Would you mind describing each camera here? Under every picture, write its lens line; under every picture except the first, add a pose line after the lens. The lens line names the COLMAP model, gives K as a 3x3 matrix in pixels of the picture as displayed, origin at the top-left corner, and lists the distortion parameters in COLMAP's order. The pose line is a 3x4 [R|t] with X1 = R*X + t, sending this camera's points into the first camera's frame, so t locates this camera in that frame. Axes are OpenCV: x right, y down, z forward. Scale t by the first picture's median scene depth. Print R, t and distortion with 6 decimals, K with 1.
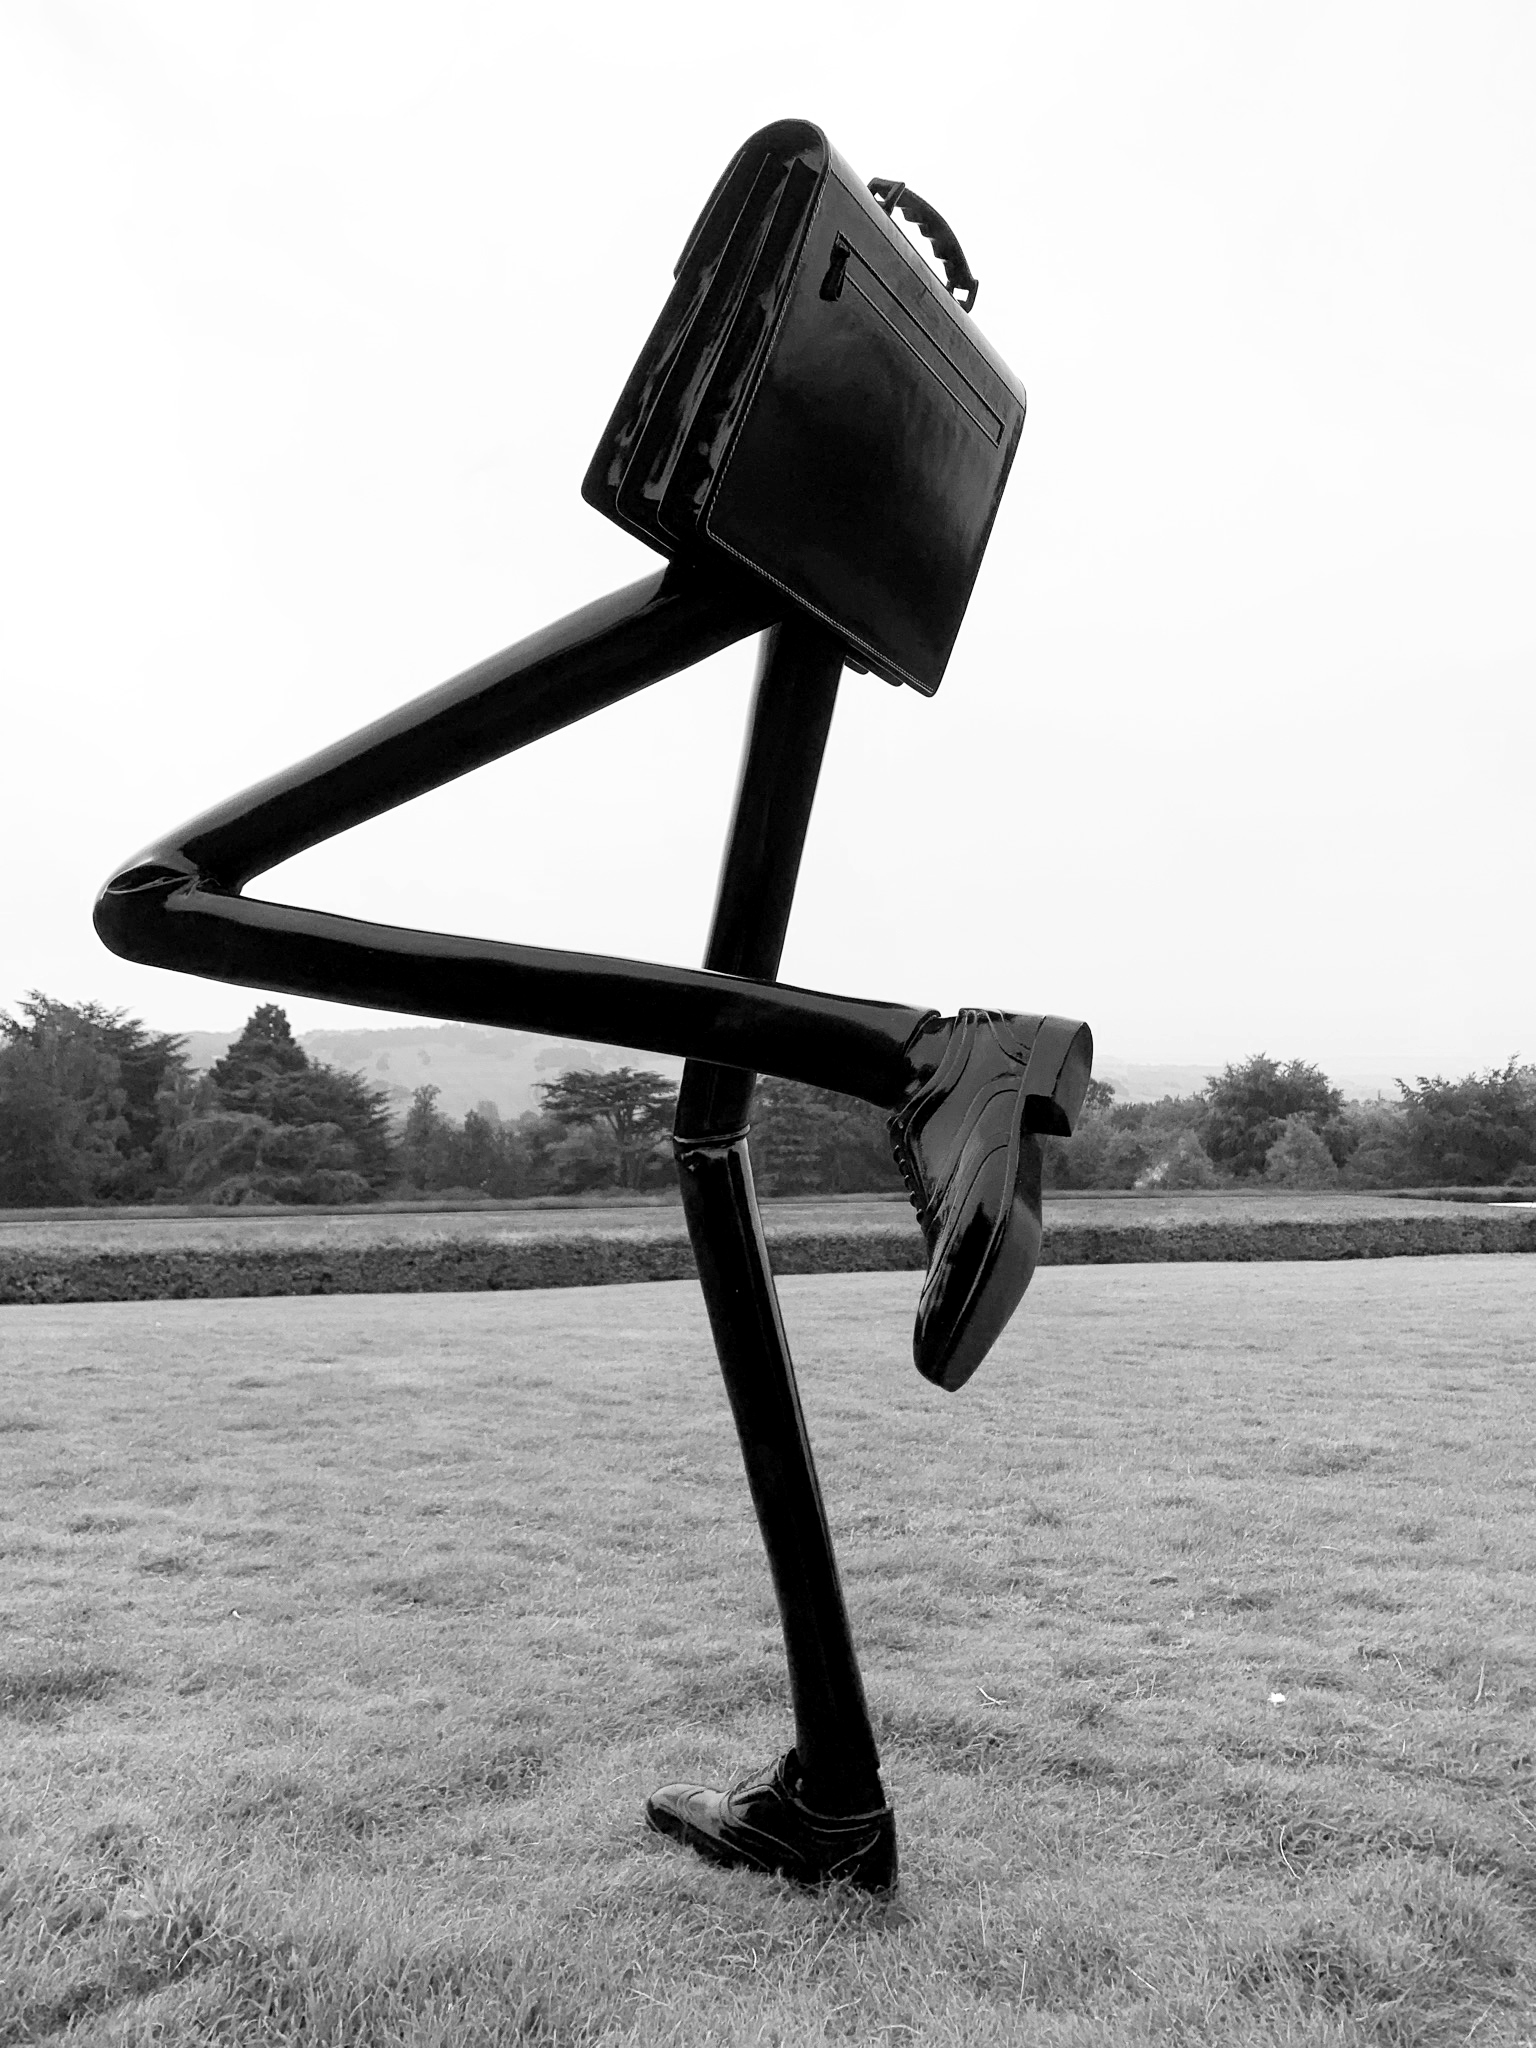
lens RADIAL K [[1618.9, 0, 744.8], [0, 1618.9, 997.3], [0, 0, 1]] dist [0.055195, -0.083104]
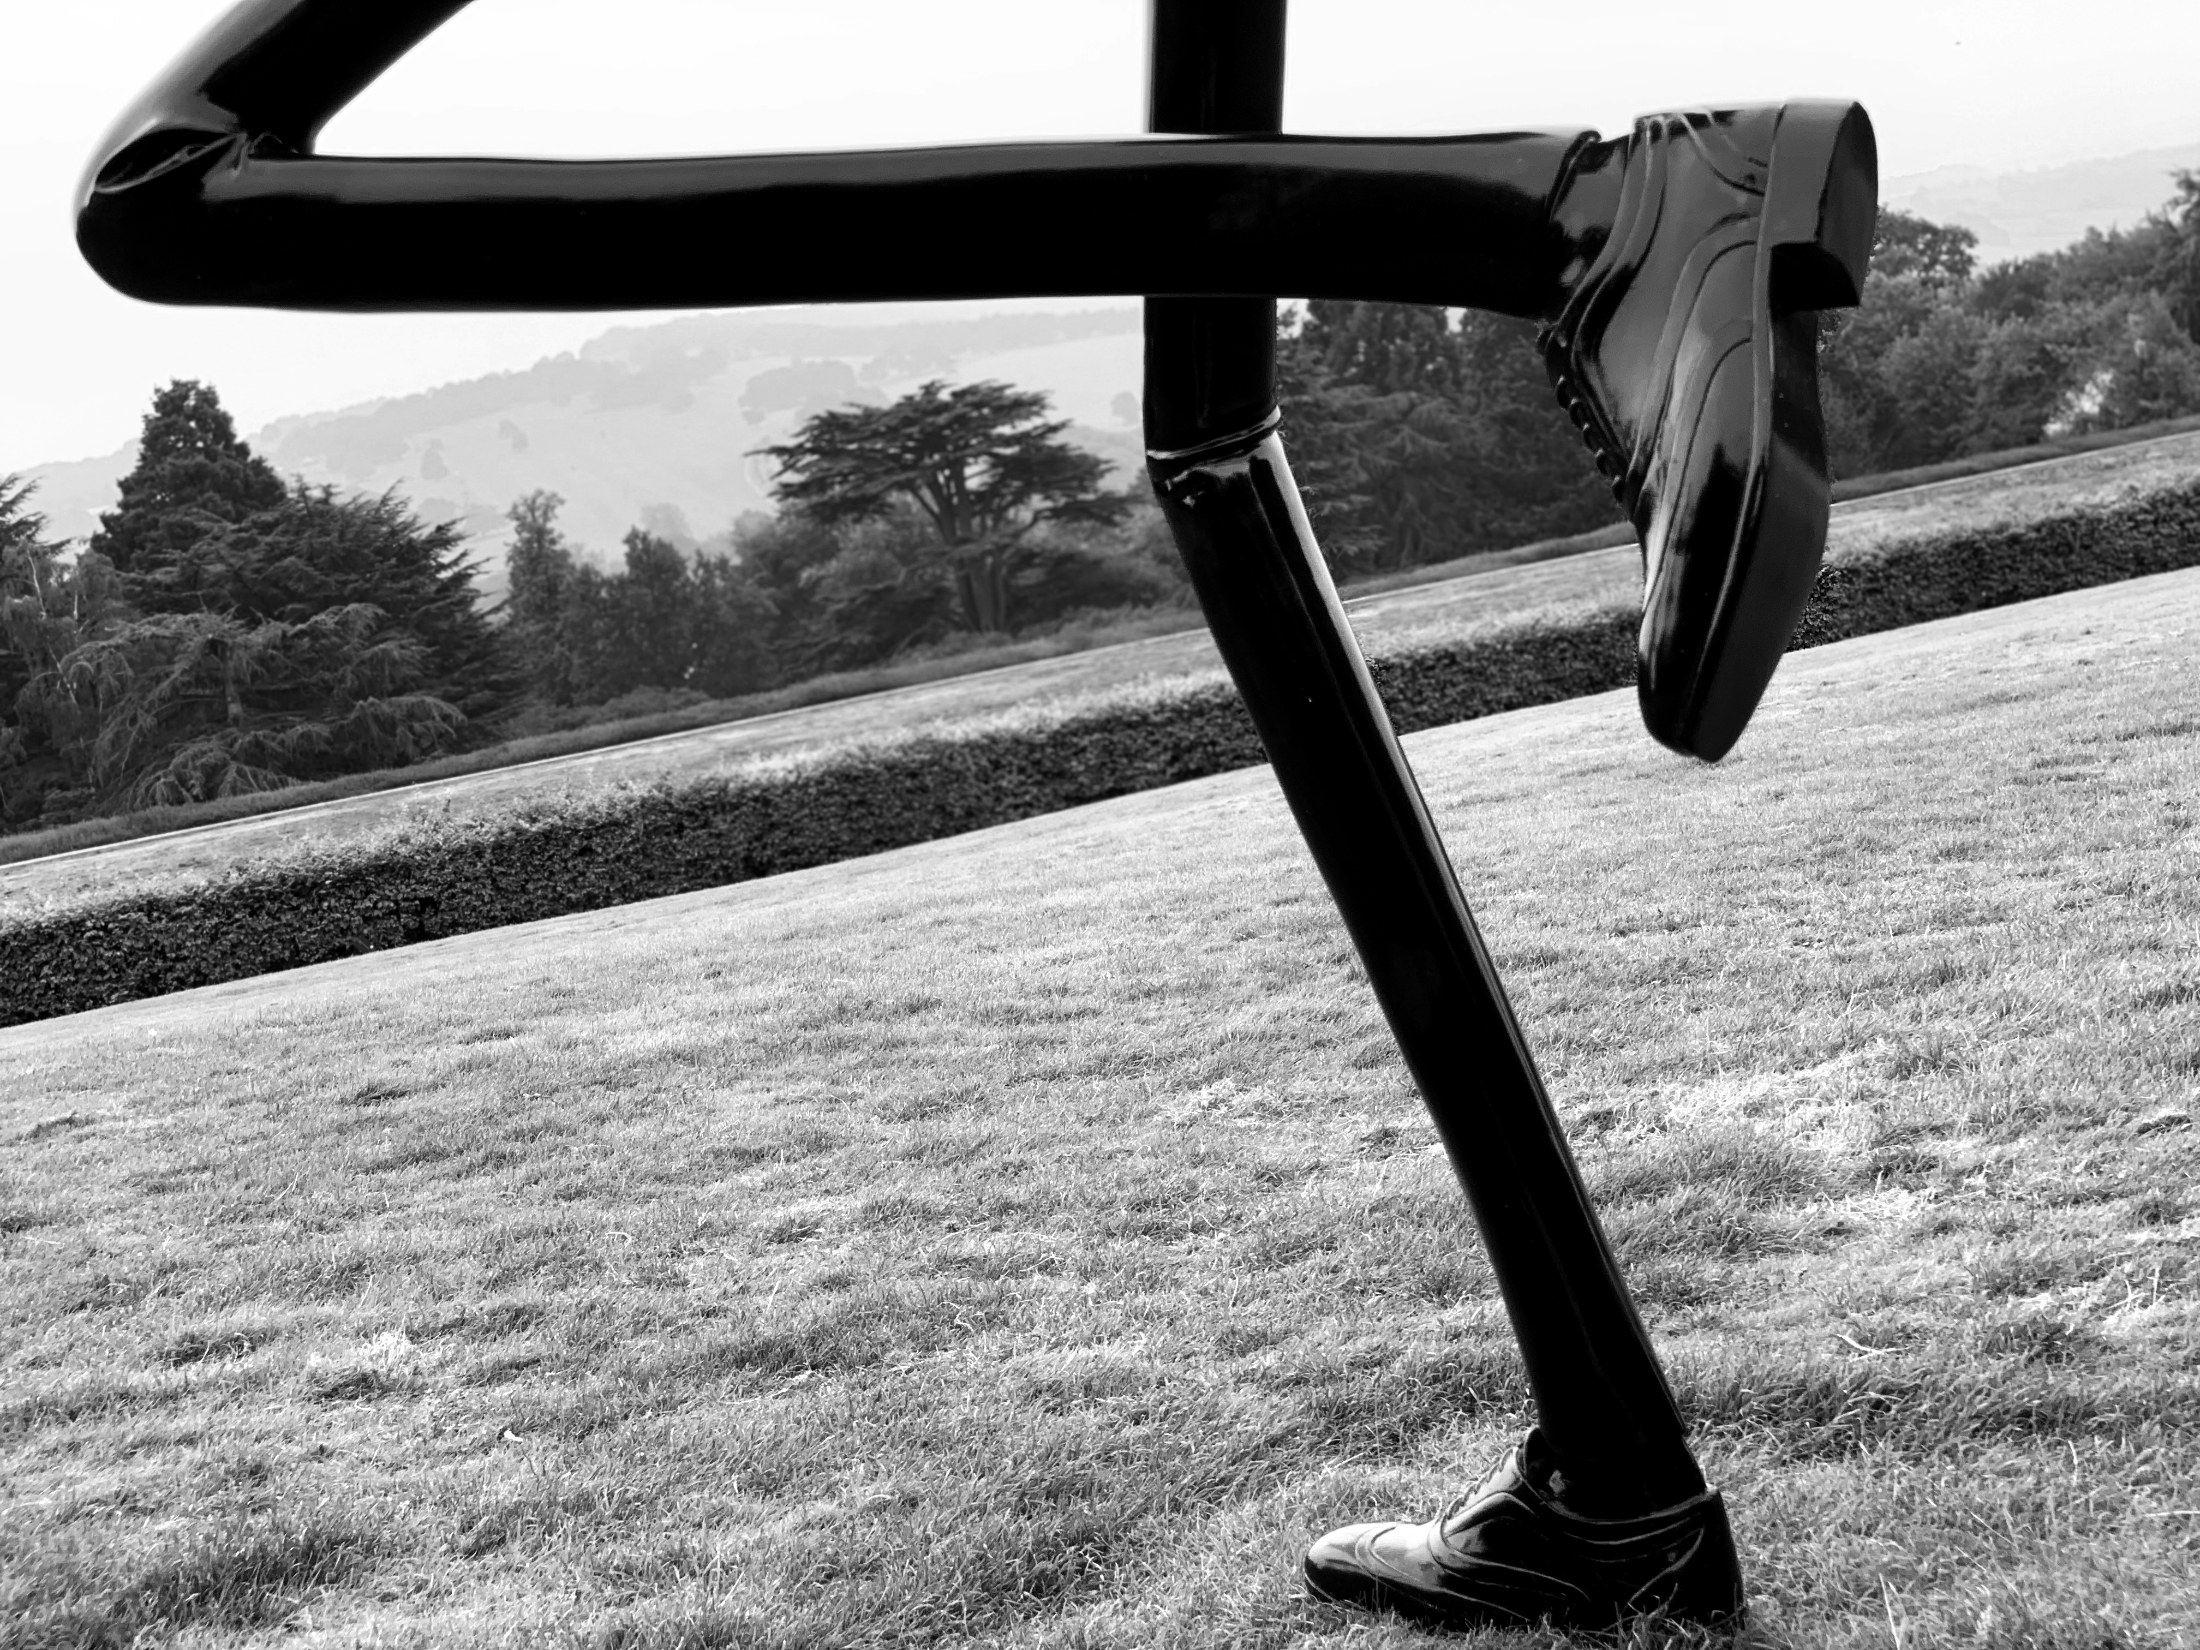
lens RADIAL K [[3385.0, 0, 1047.5], [0, 3385.0, 825.2], [0, 0, 1]] dist [0.107651, -0.347593]
pose [[0.983123, -0.171433, -0.063878, -0.015753], [0.180198, 0.967708, 0.176267, -0.000347], [0.031597, -0.184803, 0.982268, -0.098911]]
